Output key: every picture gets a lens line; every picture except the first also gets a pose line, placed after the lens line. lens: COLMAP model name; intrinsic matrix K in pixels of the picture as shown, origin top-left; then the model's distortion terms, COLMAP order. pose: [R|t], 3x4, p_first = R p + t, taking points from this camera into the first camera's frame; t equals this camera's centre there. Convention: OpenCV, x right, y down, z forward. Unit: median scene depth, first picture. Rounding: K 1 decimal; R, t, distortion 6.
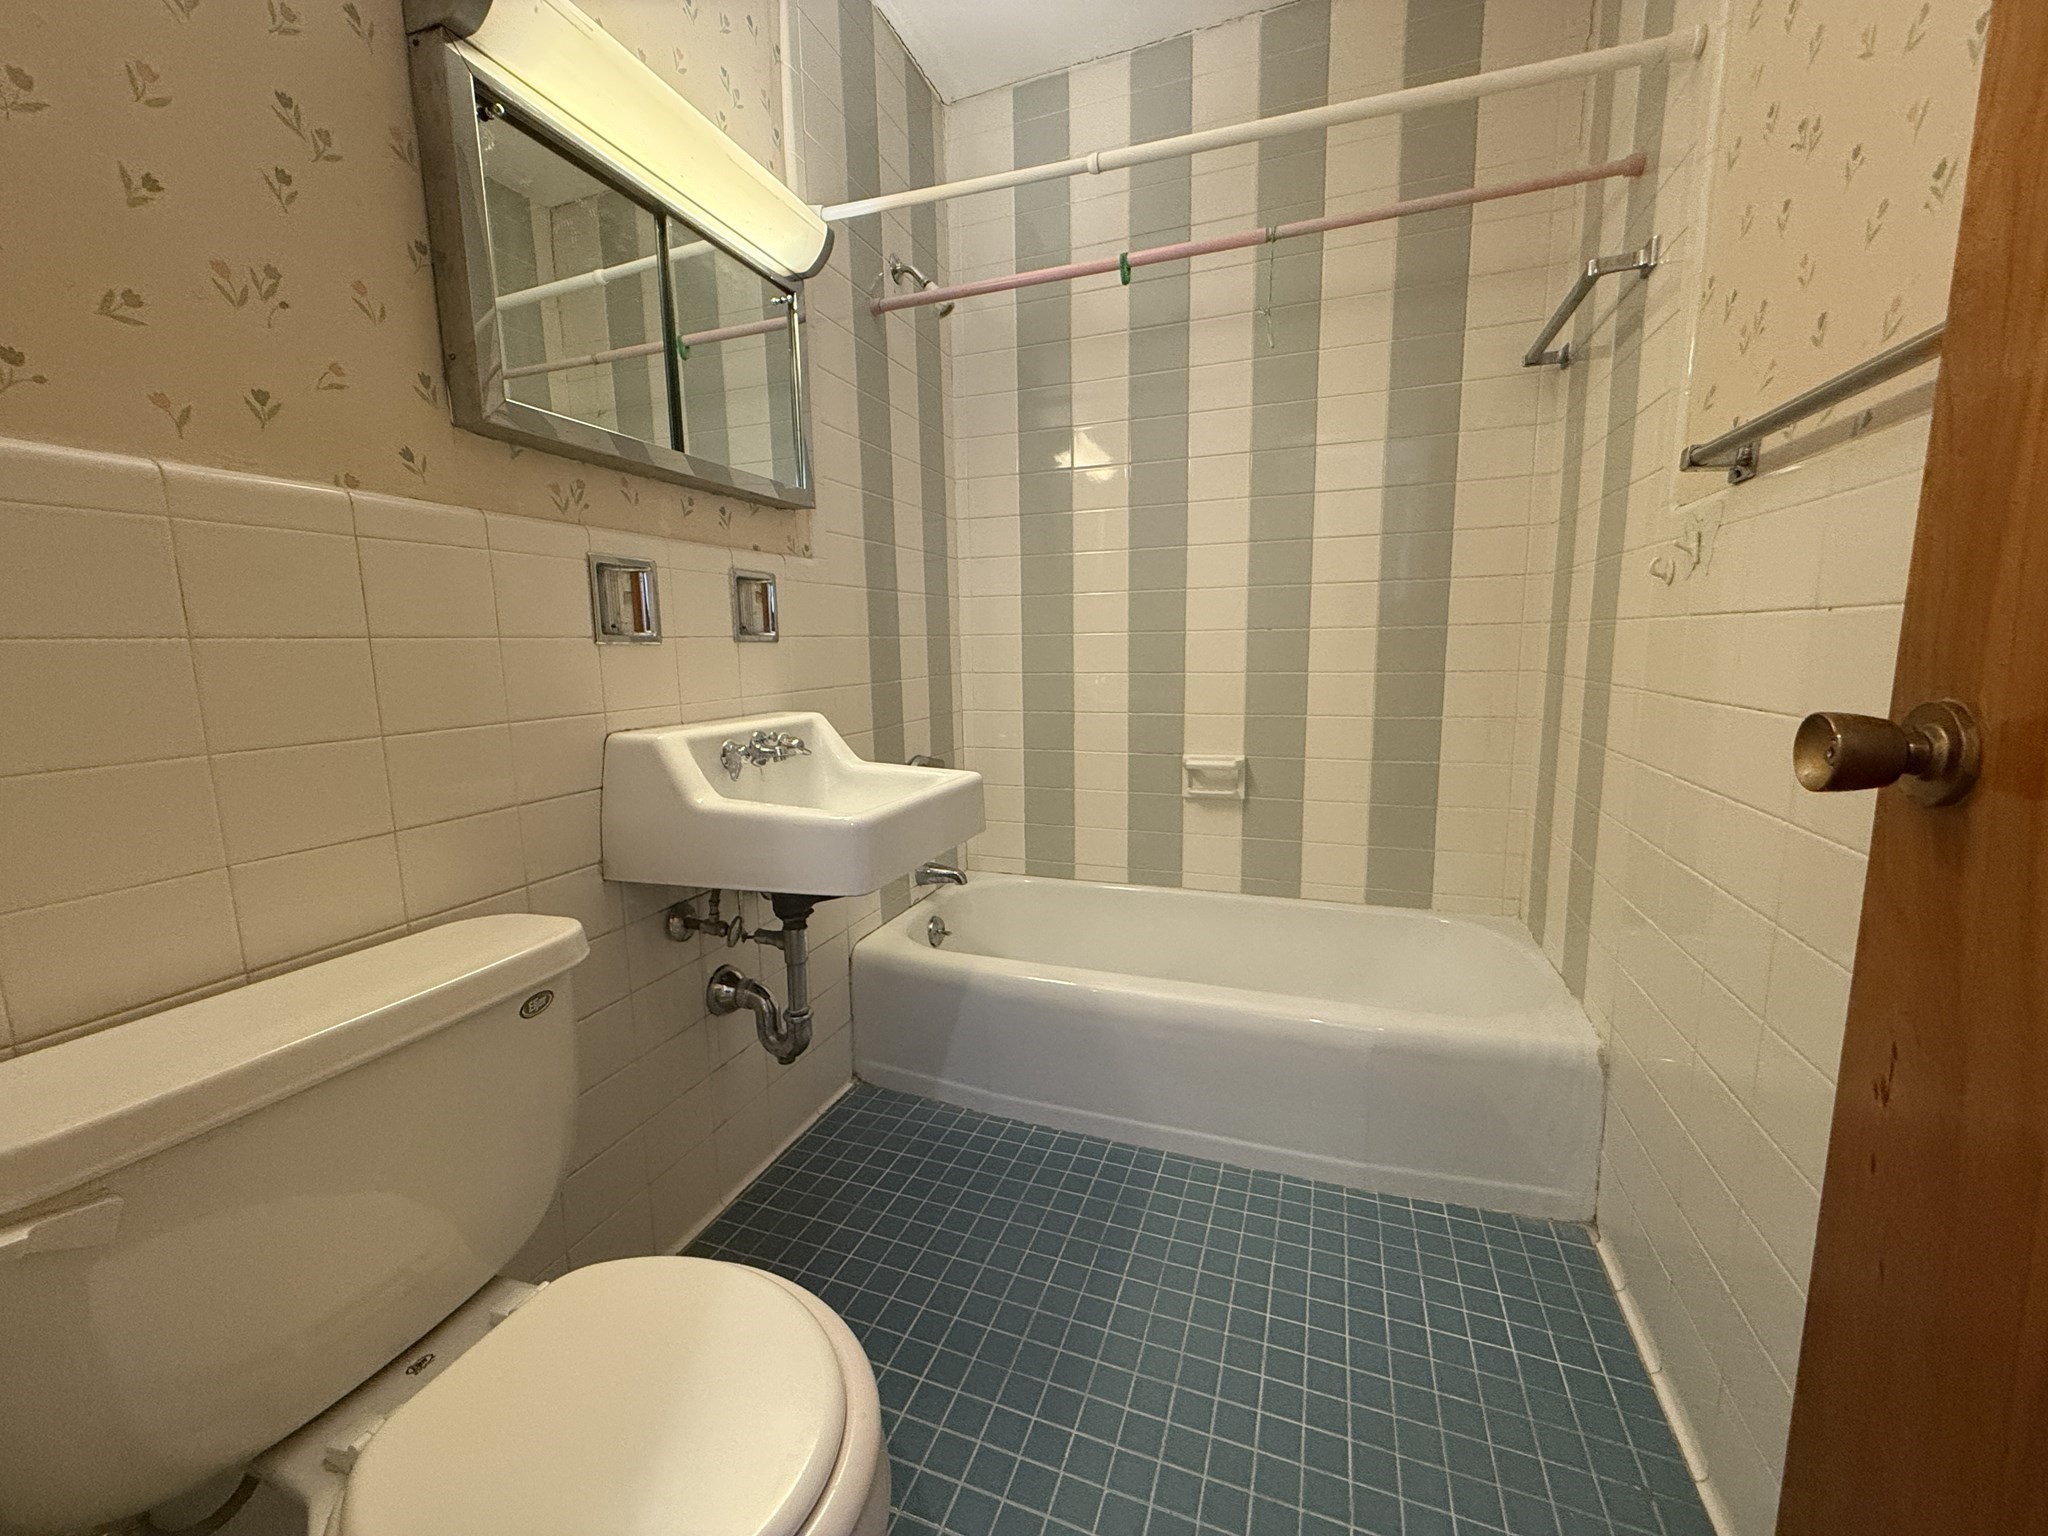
lens RADIAL K [[816.6, 0, 1013.8], [0, 816.6, 768.6], [0, 0, 1]] dist [-0.001033, -0.000029]
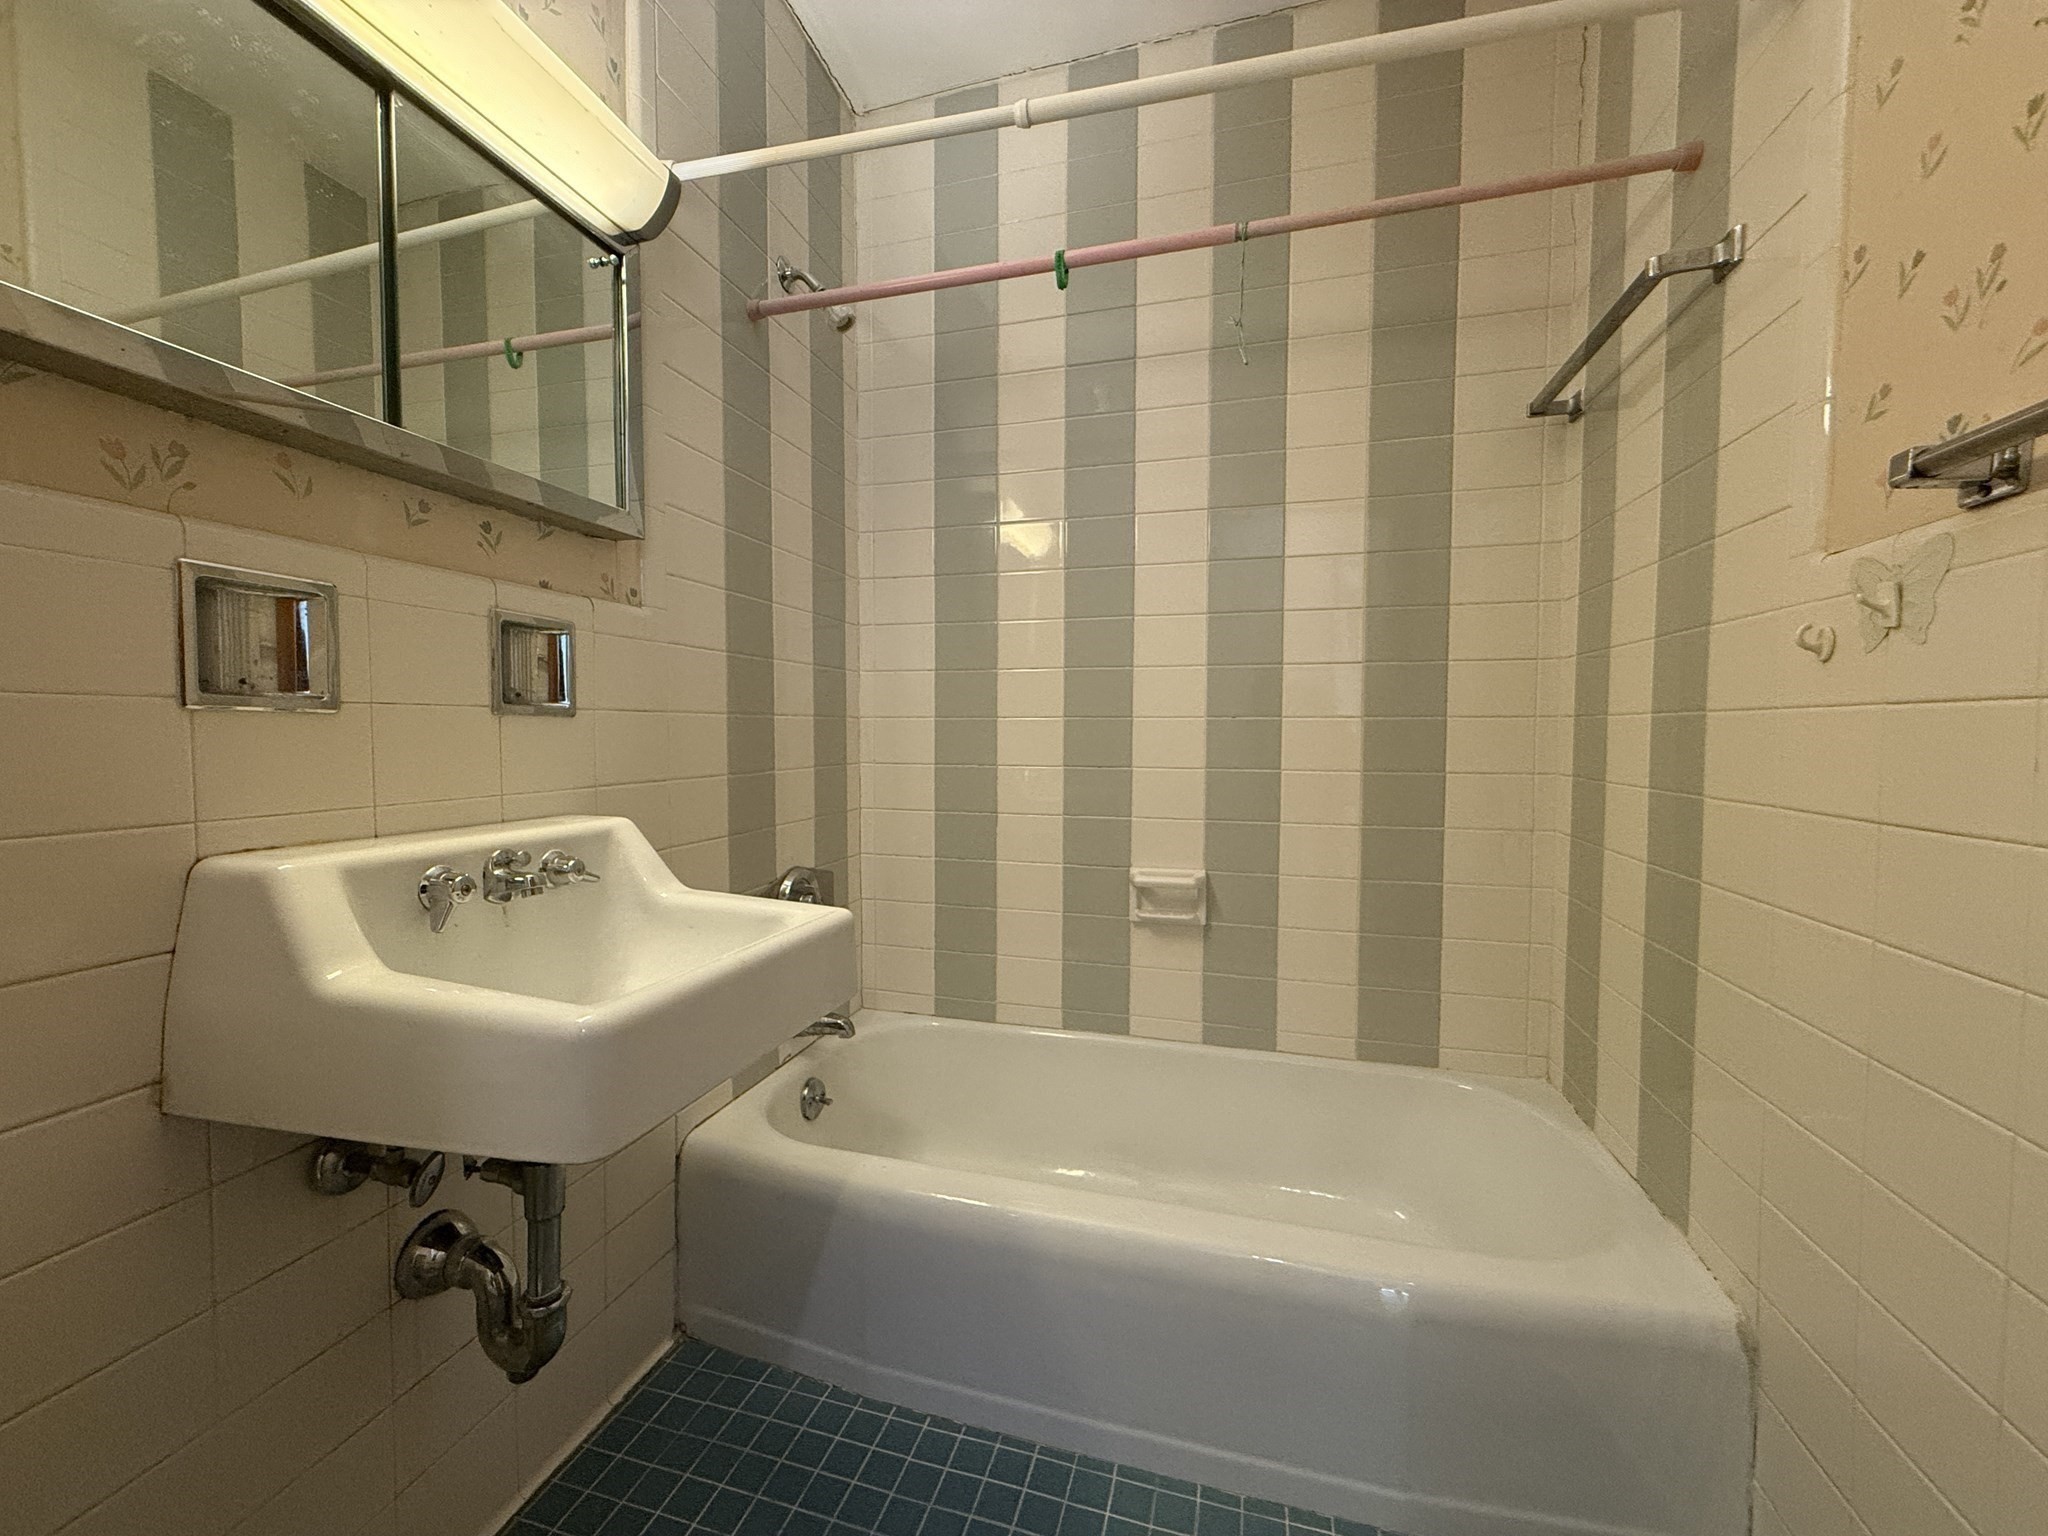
lens RADIAL K [[816.6, 0, 1013.8], [0, 816.6, 768.6], [0, 0, 1]] dist [-0.001033, -0.000029]
pose [[0.996604, 0.018116, 0.080328, 0.033000], [-0.009431, 0.994191, -0.107213, -0.035329], [-0.081804, 0.106092, 0.990986, 0.253753]]
